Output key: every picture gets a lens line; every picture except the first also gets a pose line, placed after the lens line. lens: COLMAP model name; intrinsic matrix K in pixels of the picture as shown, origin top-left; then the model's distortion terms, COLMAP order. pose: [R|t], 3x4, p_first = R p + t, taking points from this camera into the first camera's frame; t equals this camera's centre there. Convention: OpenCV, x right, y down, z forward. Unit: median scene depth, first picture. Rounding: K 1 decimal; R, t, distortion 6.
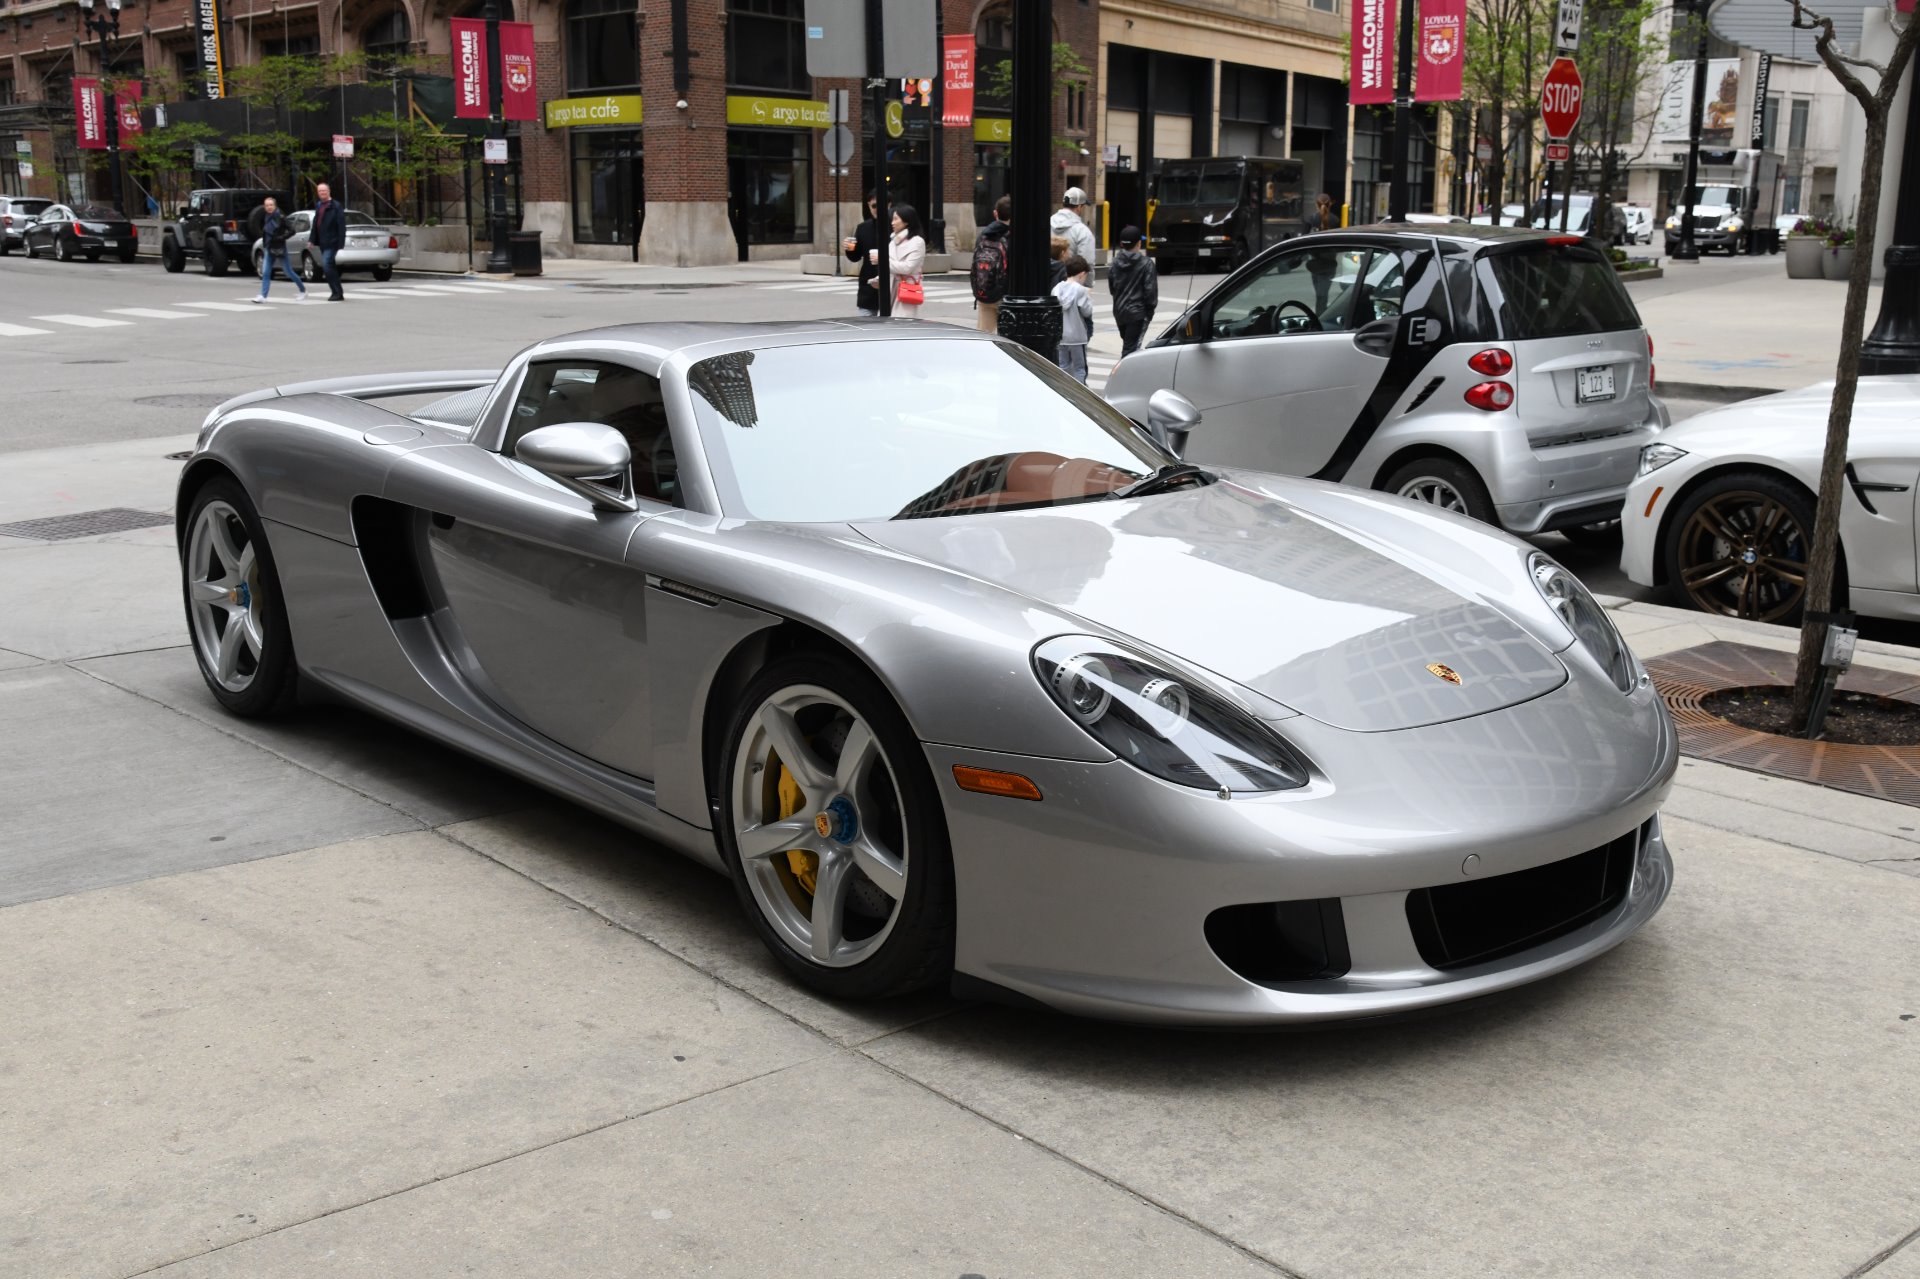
lens RADIAL K [[1949.2, 0, 960.0], [0, 1949.2, 639.5], [0, 0, 1]] dist [-0.038867, 0.111817]
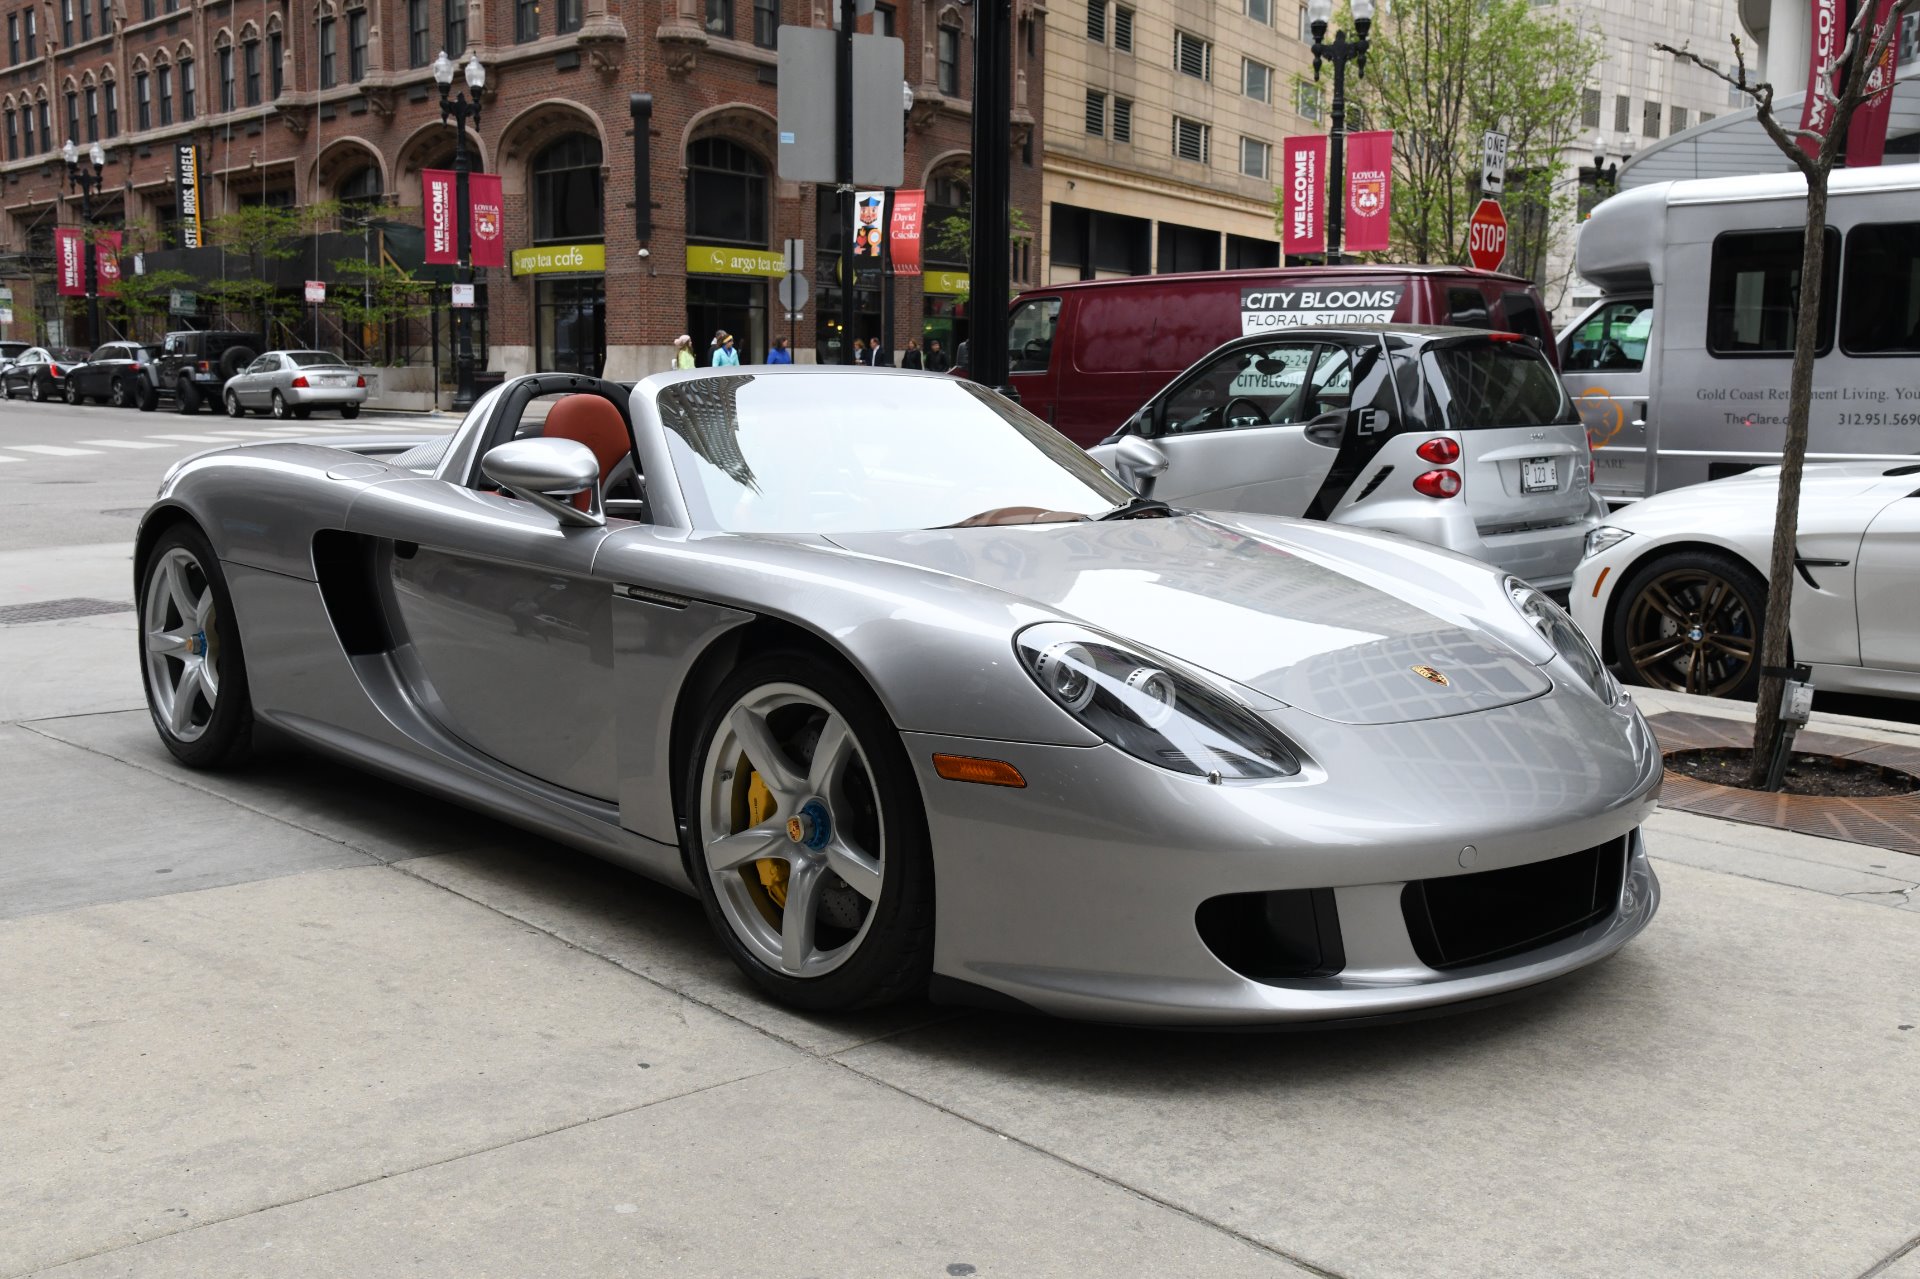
lens RADIAL K [[1889.5, 0, 960.0], [0, 1889.5, 639.5], [0, 0, 1]] dist [-0.047259, 0.097709]
pose [[0.999605, 0.003033, 0.027946, -0.011691], [-0.000955, 0.997253, -0.074059, 0.054955], [-0.028094, 0.074003, 0.996862, 0.045135]]
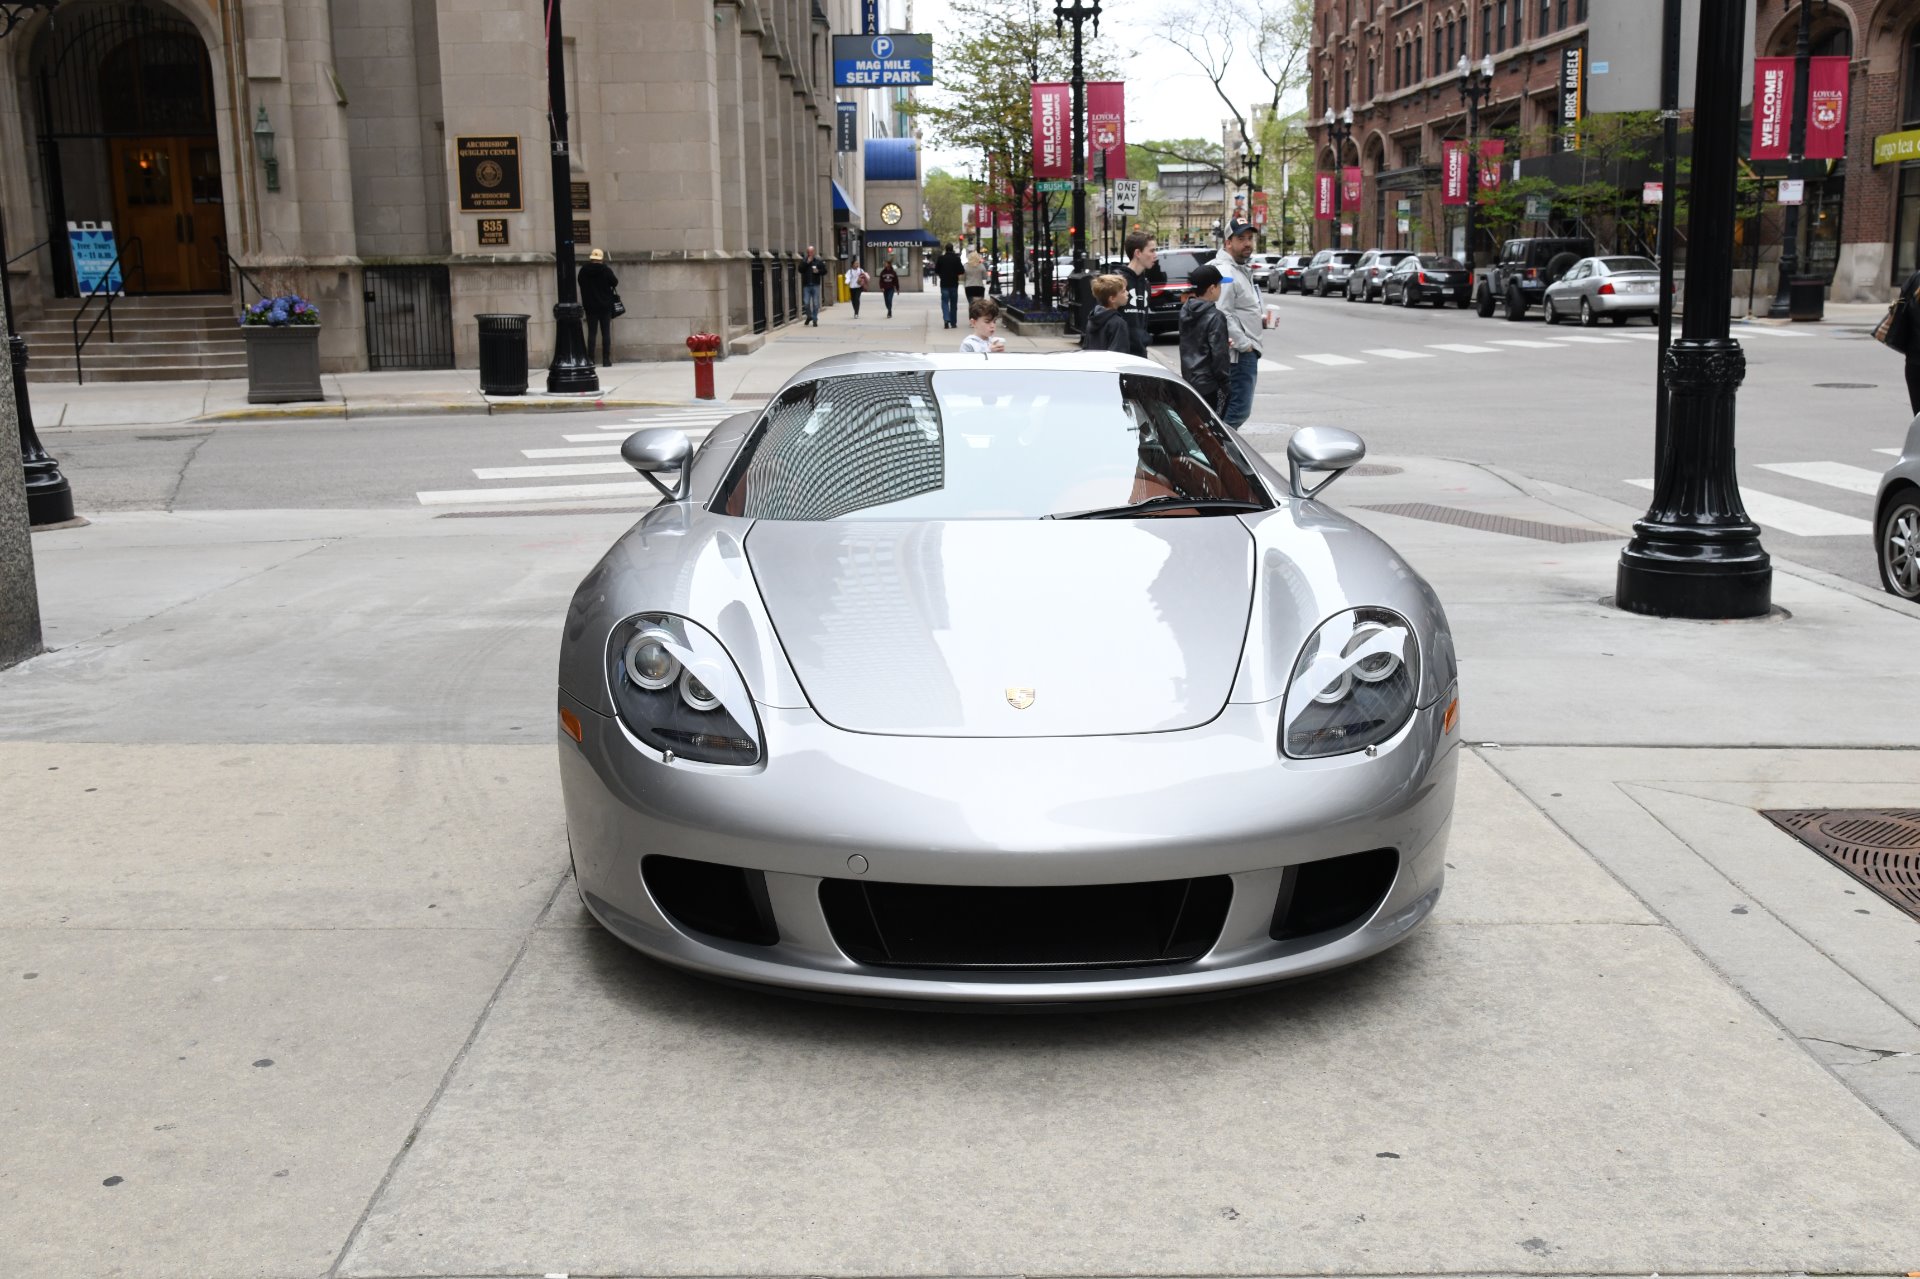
lens RADIAL K [[1921.6, 0, 960.0], [0, 1921.6, 639.5], [0, 0, 1]] dist [-0.042256, 0.100758]
pose [[0.765530, 0.106153, -0.634582, 0.671951], [-0.119134, 0.992627, 0.022329, -0.024275], [0.632274, 0.058507, 0.772533, 0.159843]]
